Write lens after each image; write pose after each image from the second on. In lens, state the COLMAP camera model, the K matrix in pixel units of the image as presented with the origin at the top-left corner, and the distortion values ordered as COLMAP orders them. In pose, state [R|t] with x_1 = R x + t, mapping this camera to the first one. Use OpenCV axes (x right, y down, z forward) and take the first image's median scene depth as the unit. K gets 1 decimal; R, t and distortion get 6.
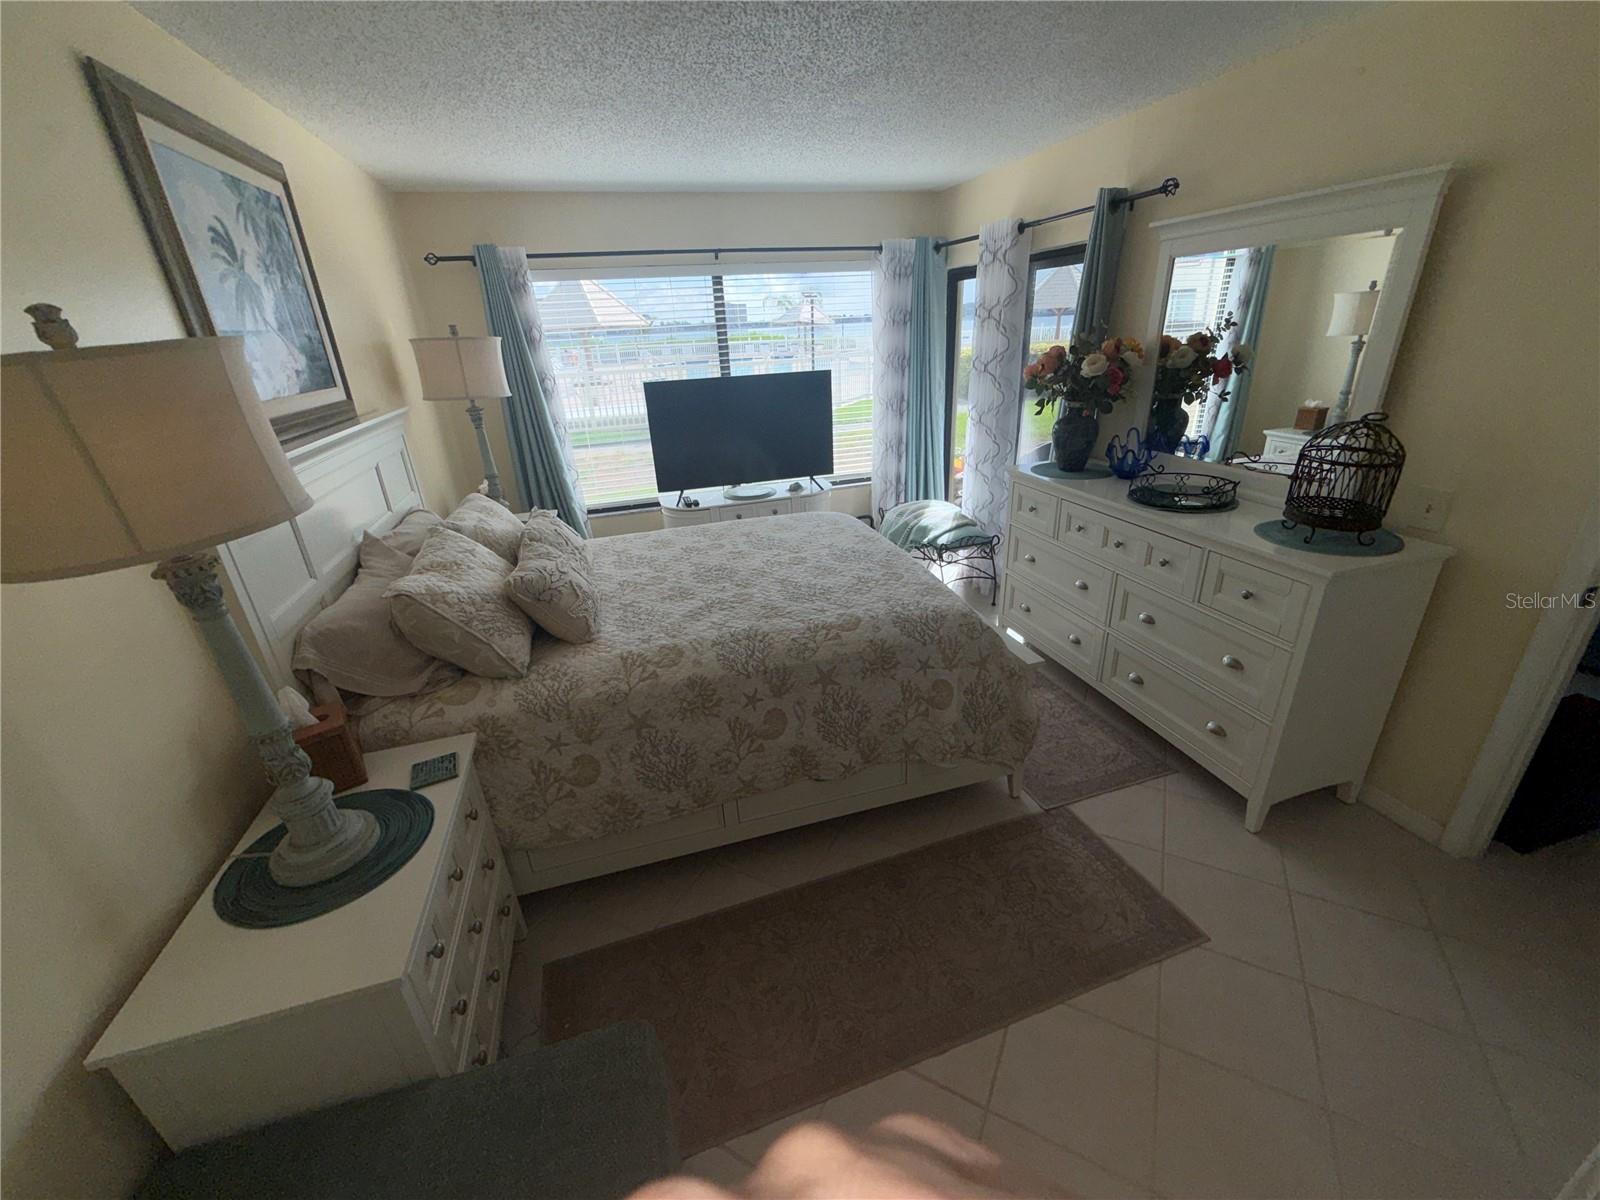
lens RADIAL K [[663.1, 0, 800.0], [0, 663.1, 600.0], [0, 0, 1]] dist [0.000384, 0.000406]
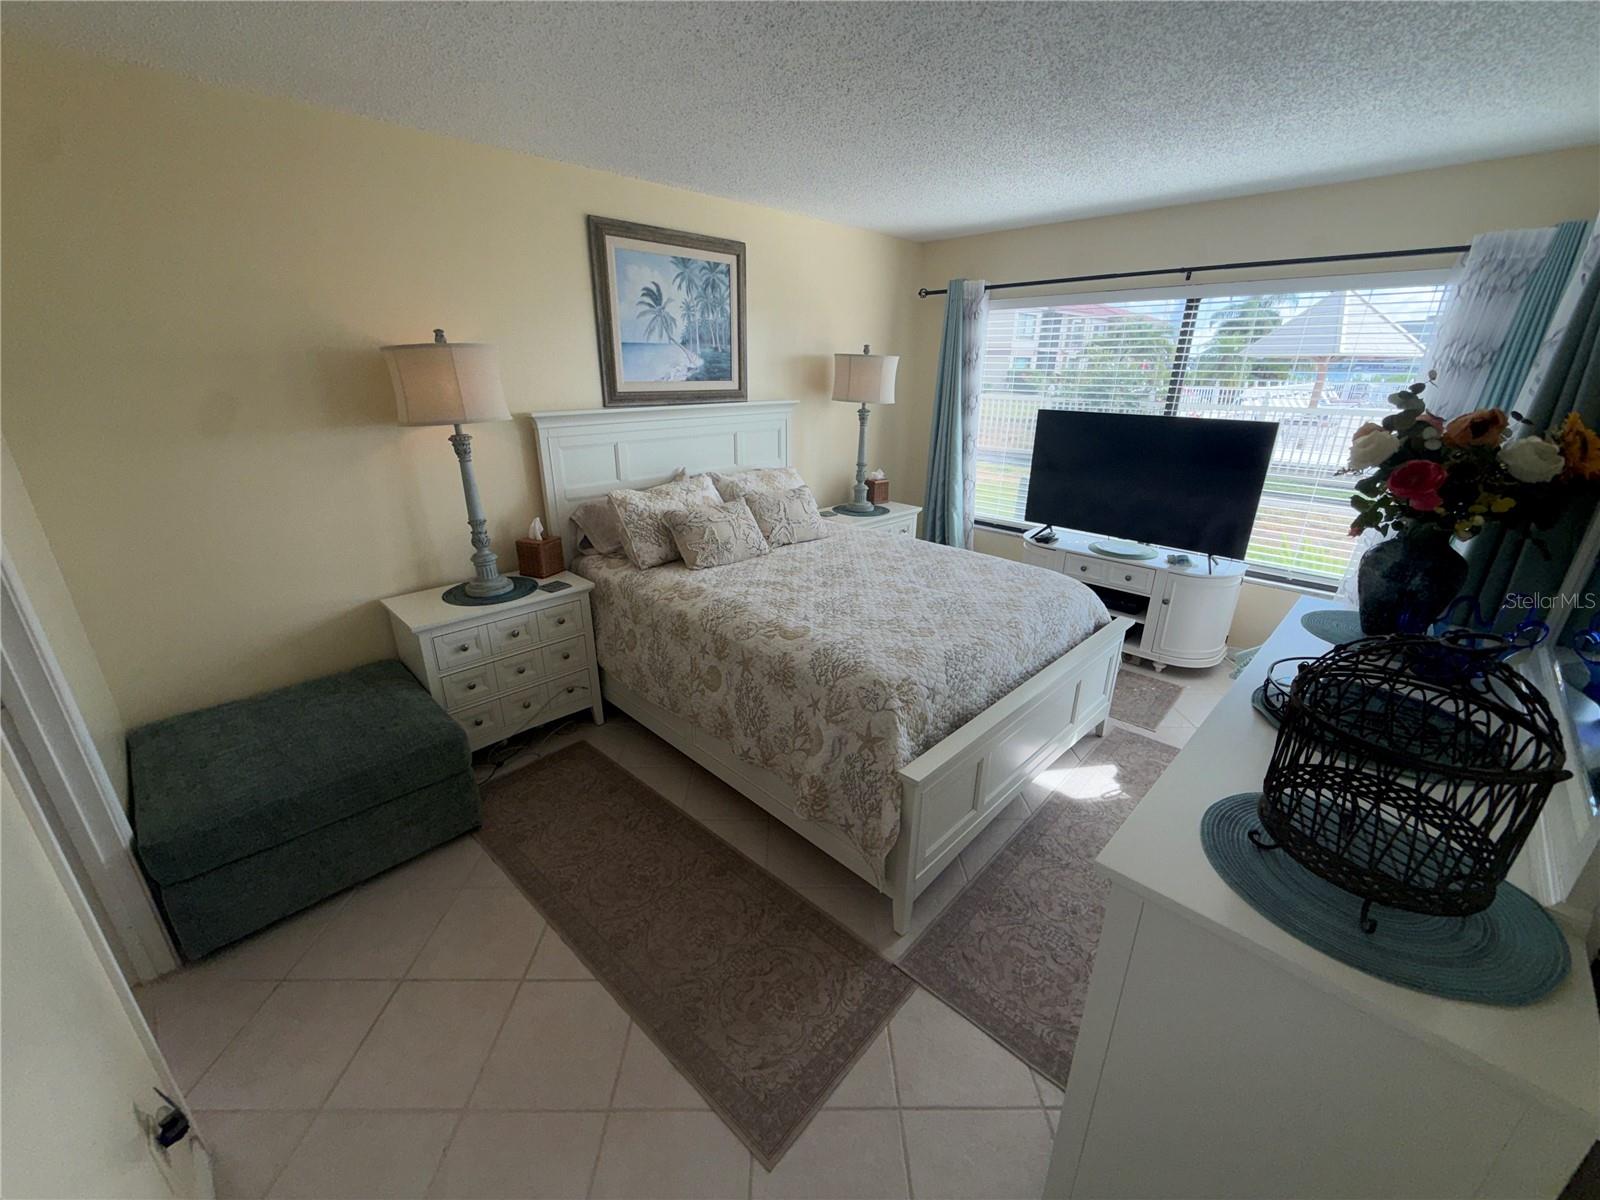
lens RADIAL K [[663.1, 0, 800.0], [0, 663.1, 600.0], [0, 0, 1]] dist [0.000384, 0.000406]
pose [[0.453699, 0.345215, -0.821574, 0.816292], [-0.368277, 0.912145, 0.179898, -0.182584], [0.811498, 0.220948, 0.540974, 0.378954]]
